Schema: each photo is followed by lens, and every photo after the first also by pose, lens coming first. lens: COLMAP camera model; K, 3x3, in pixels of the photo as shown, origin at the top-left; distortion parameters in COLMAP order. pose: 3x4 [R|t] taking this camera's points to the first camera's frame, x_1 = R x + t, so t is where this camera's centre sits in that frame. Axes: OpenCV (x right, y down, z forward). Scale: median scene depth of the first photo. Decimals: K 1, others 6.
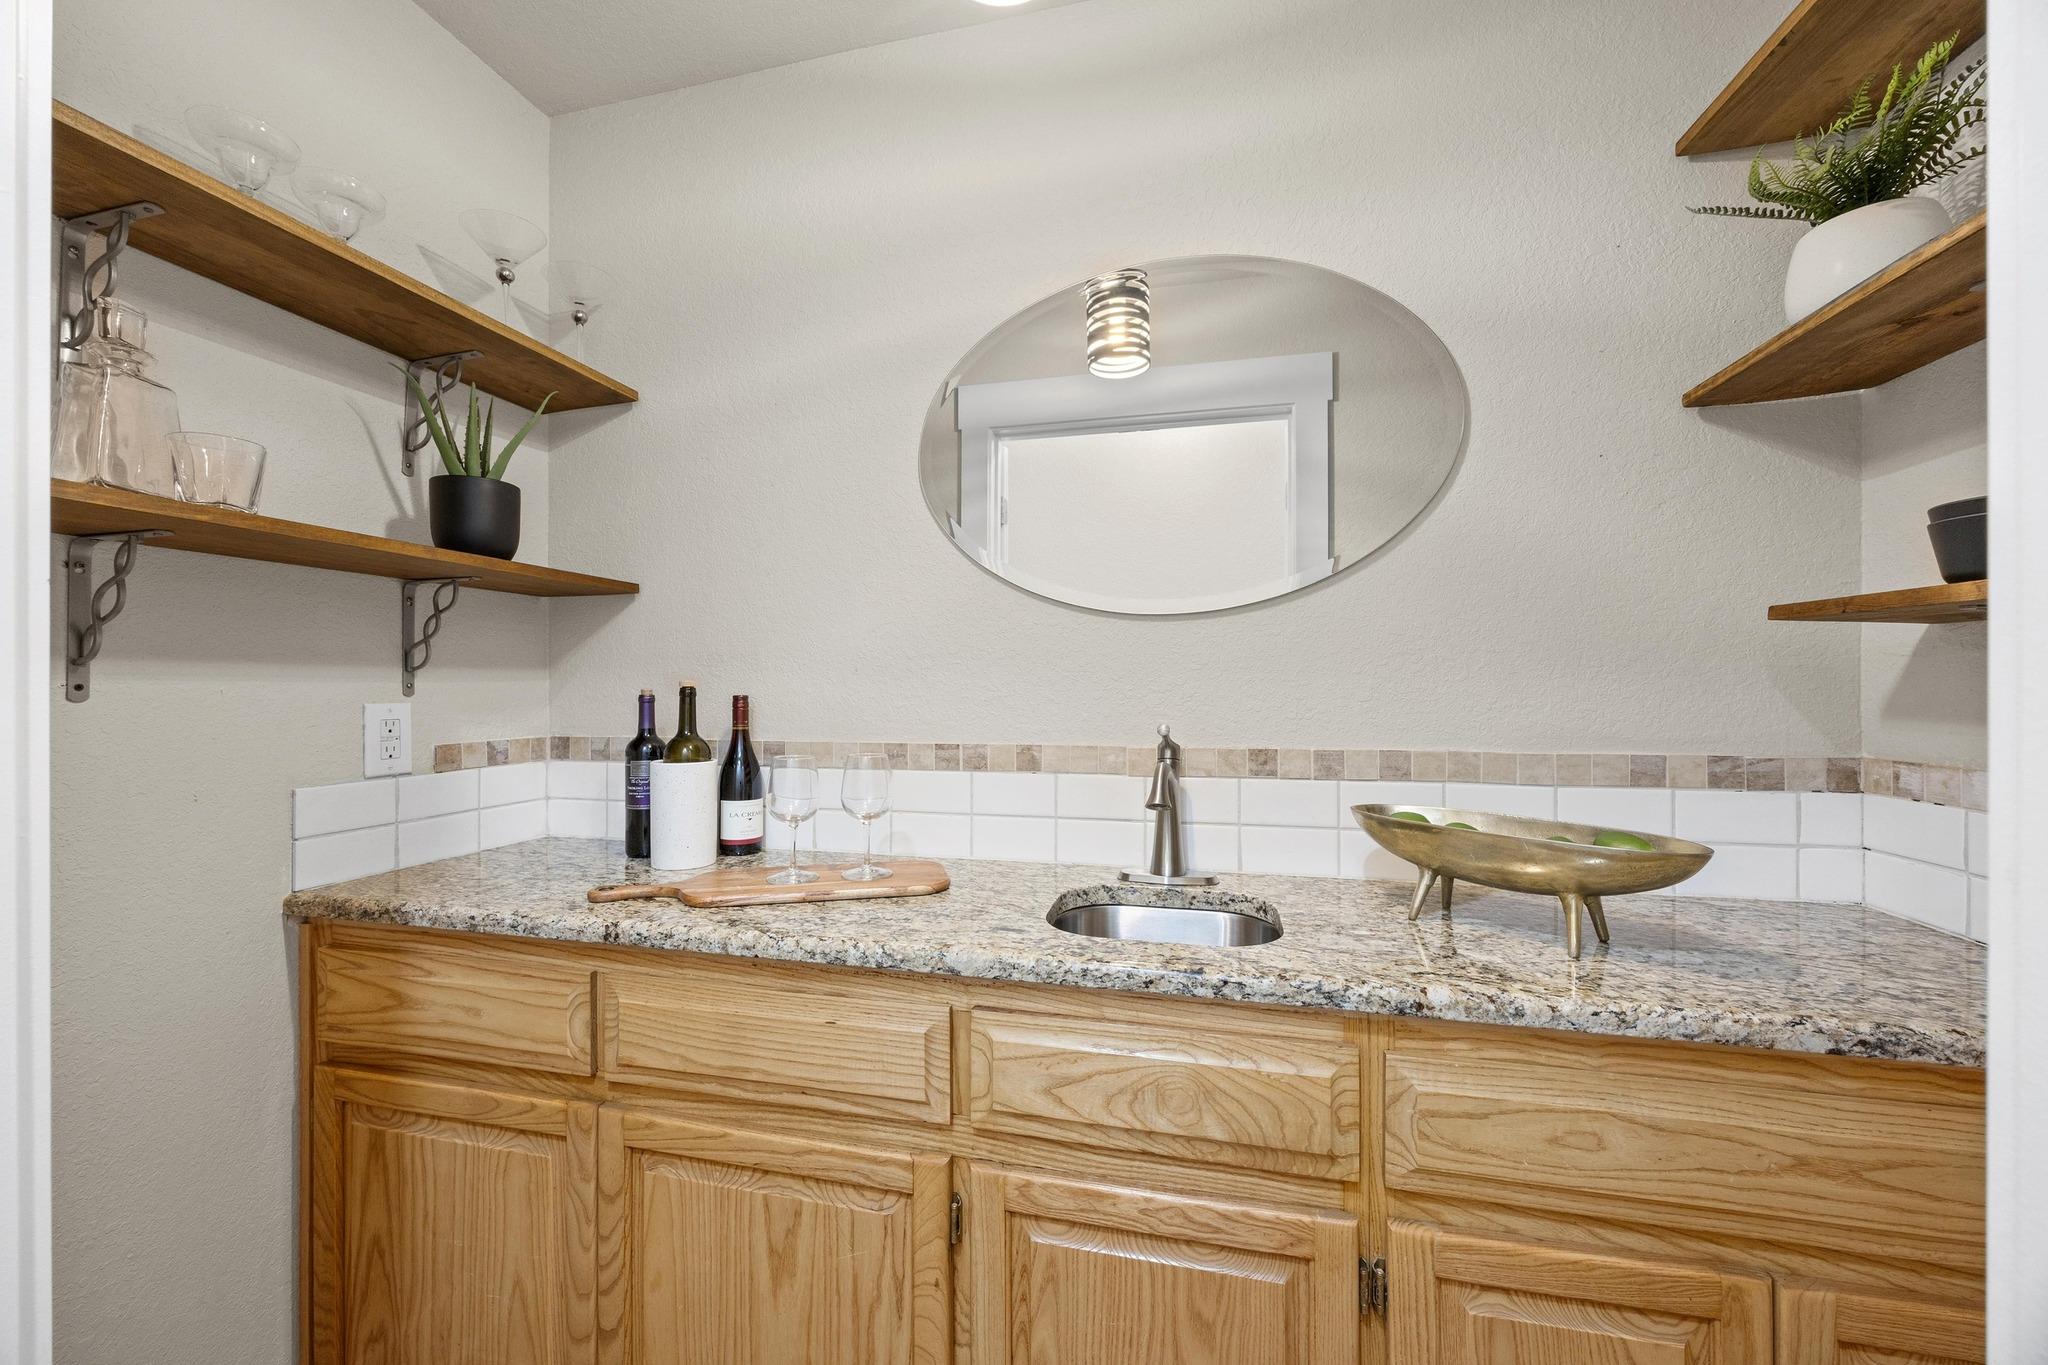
lens RADIAL K [[778.6, 0, 1025.2], [0, 778.6, 680.6], [0, 0, 1]] dist [-0.005285, -0.000429]
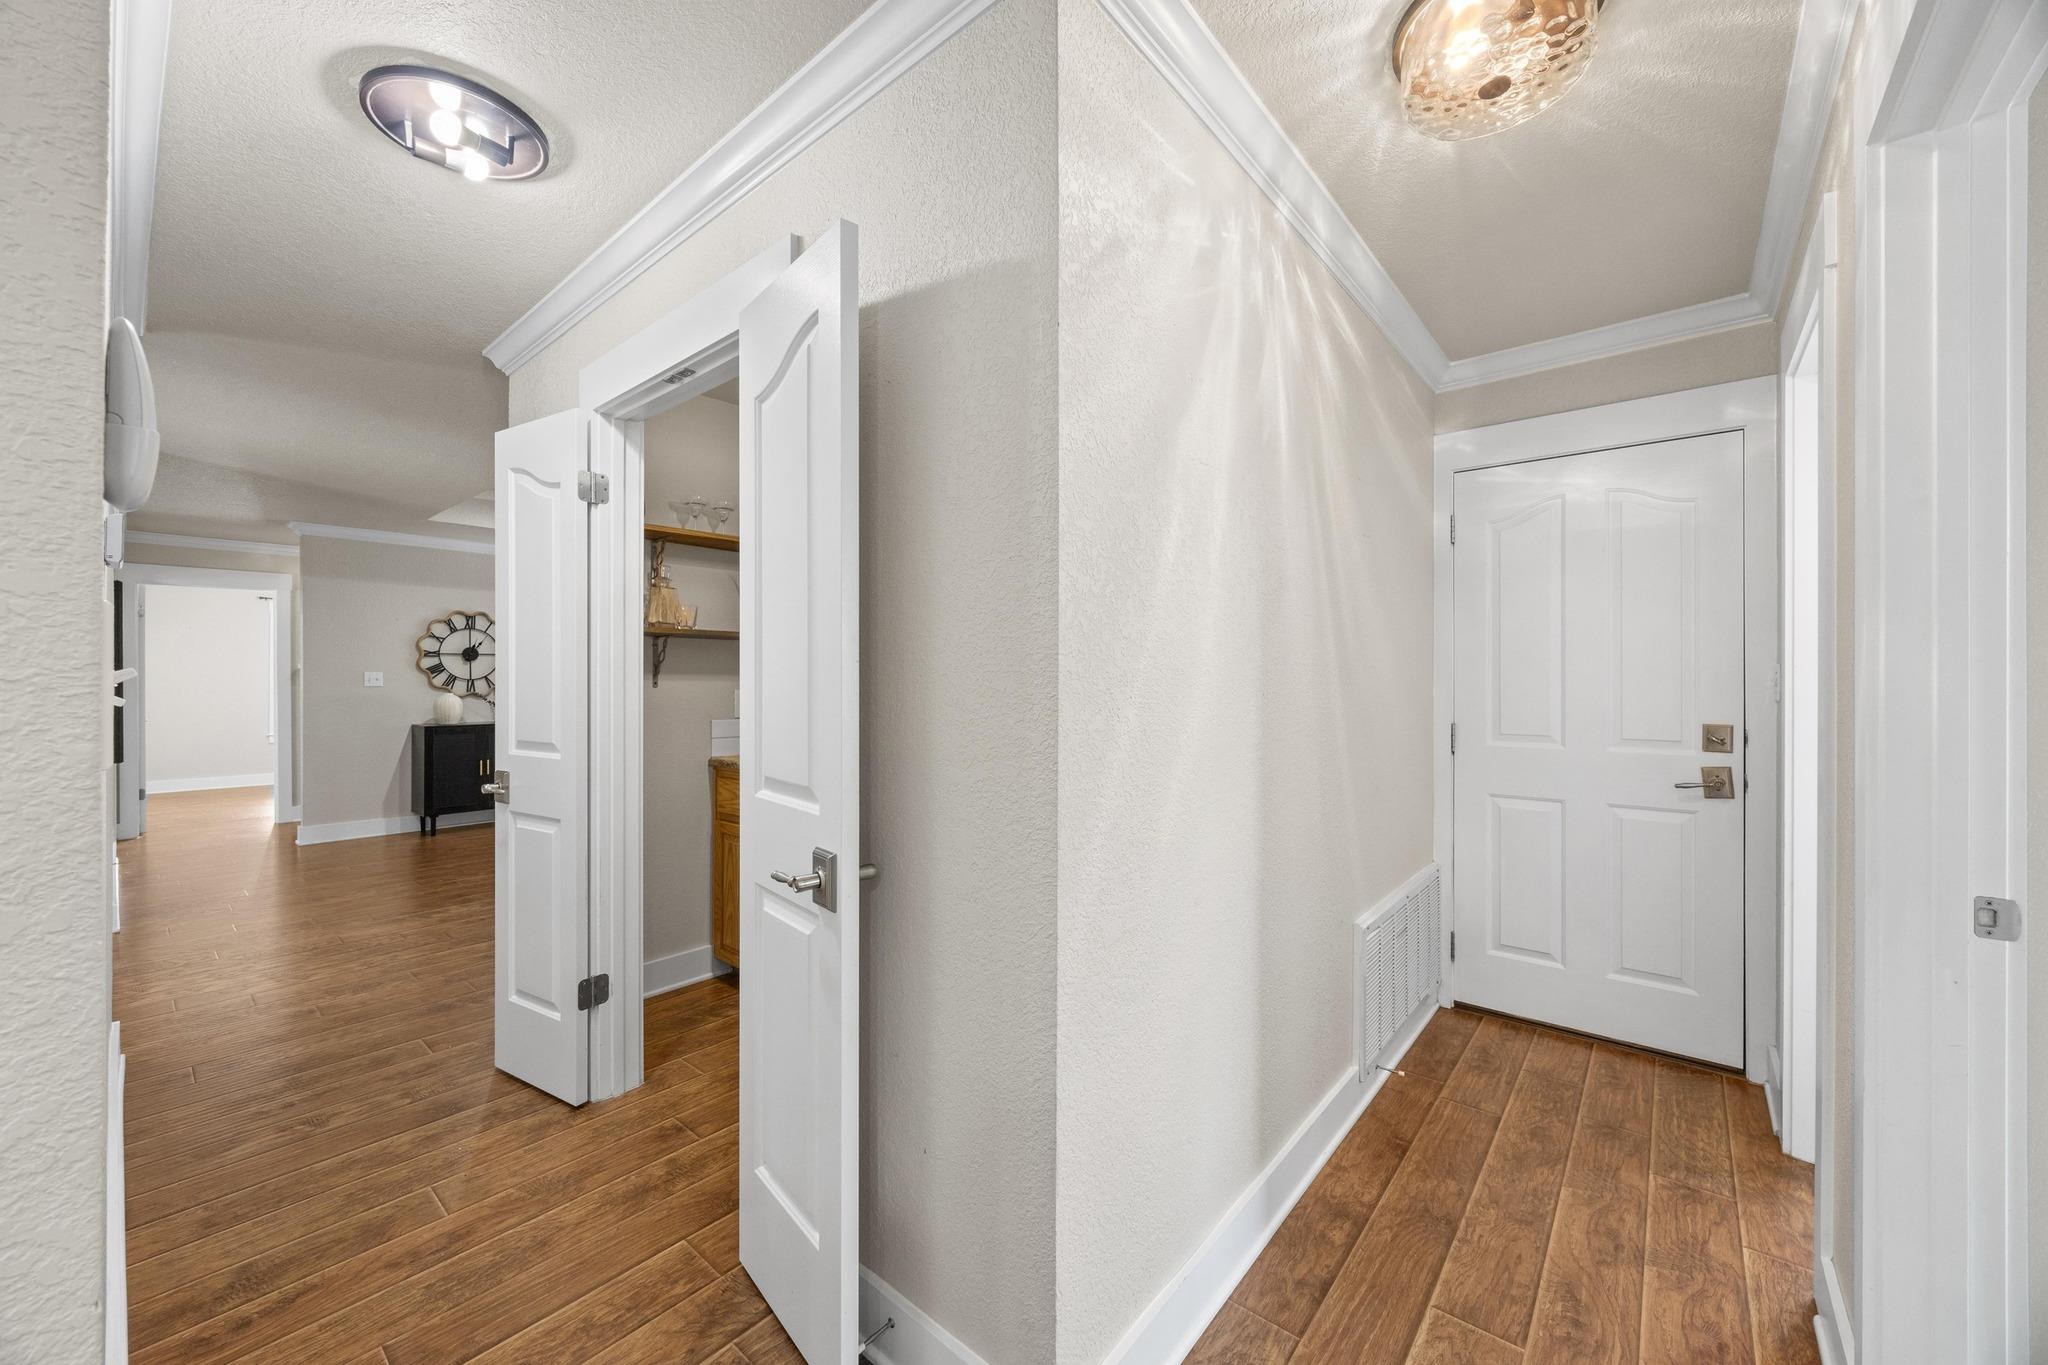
lens RADIAL K [[778.6, 0, 1010.2], [0, 778.6, 681.7], [0, 0, 1]] dist [-0.005285, -0.000429]
pose [[0.891553, -0.004386, -0.452894, 1.363808], [0.005348, 0.999985, 0.000844, 0.005904], [0.452884, -0.003174, 0.891564, -1.067165]]
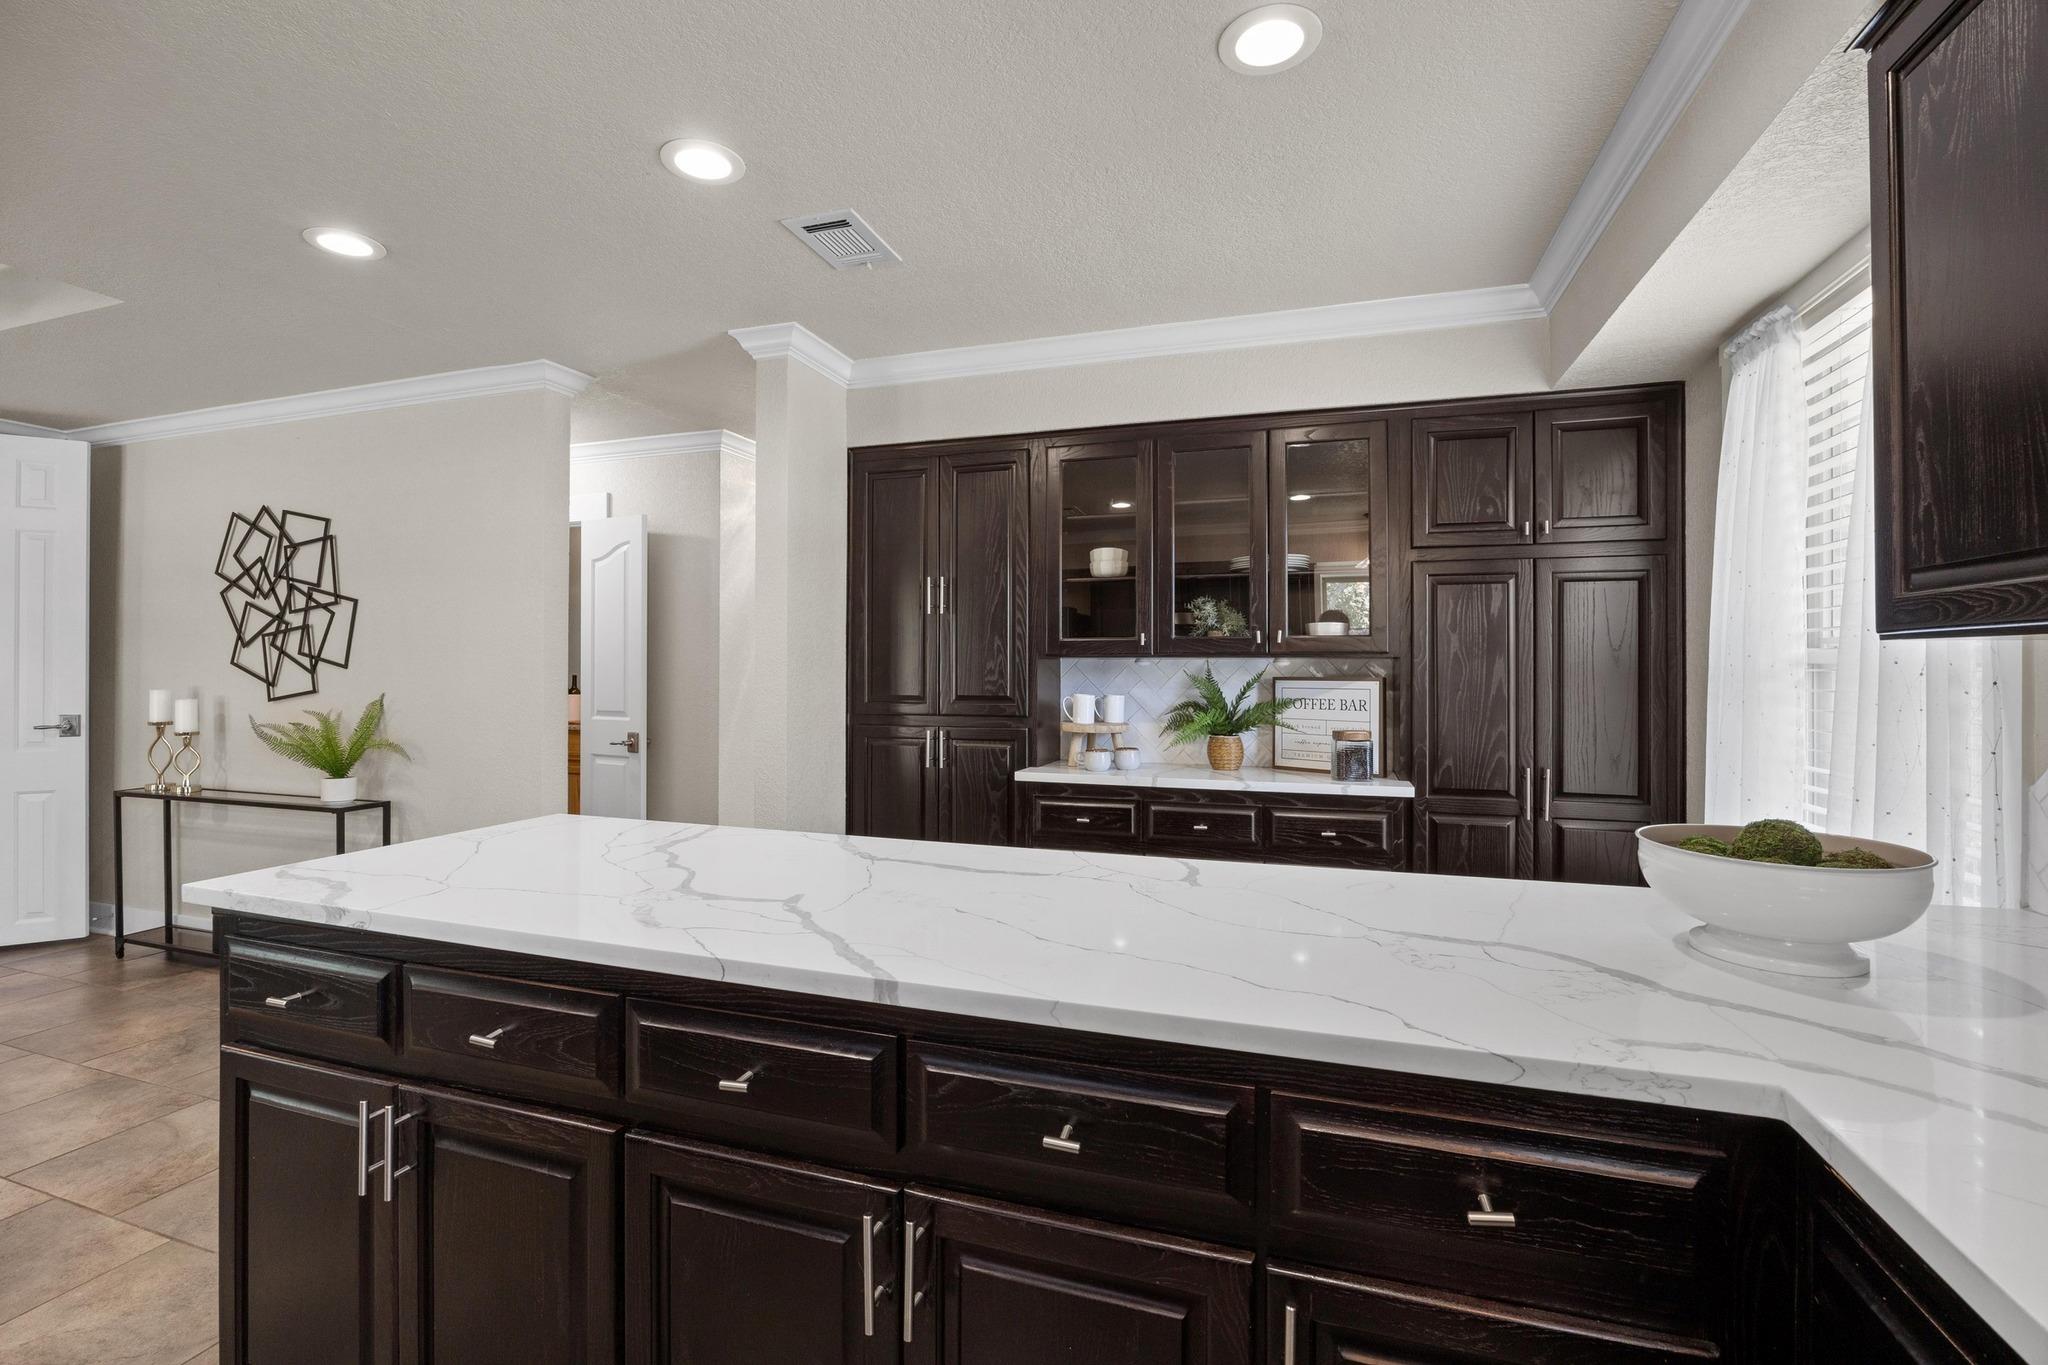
lens RADIAL K [[905.7, 0, 1025.9], [0, 905.7, 679.0], [0, 0, 1]] dist [-0.003590, -0.000126]
pose [[0.996089, 0.003922, -0.088269, 3.929246], [-0.002783, 0.999911, 0.013021, -0.057055], [0.088313, -0.012724, 0.996012, -6.854648]]
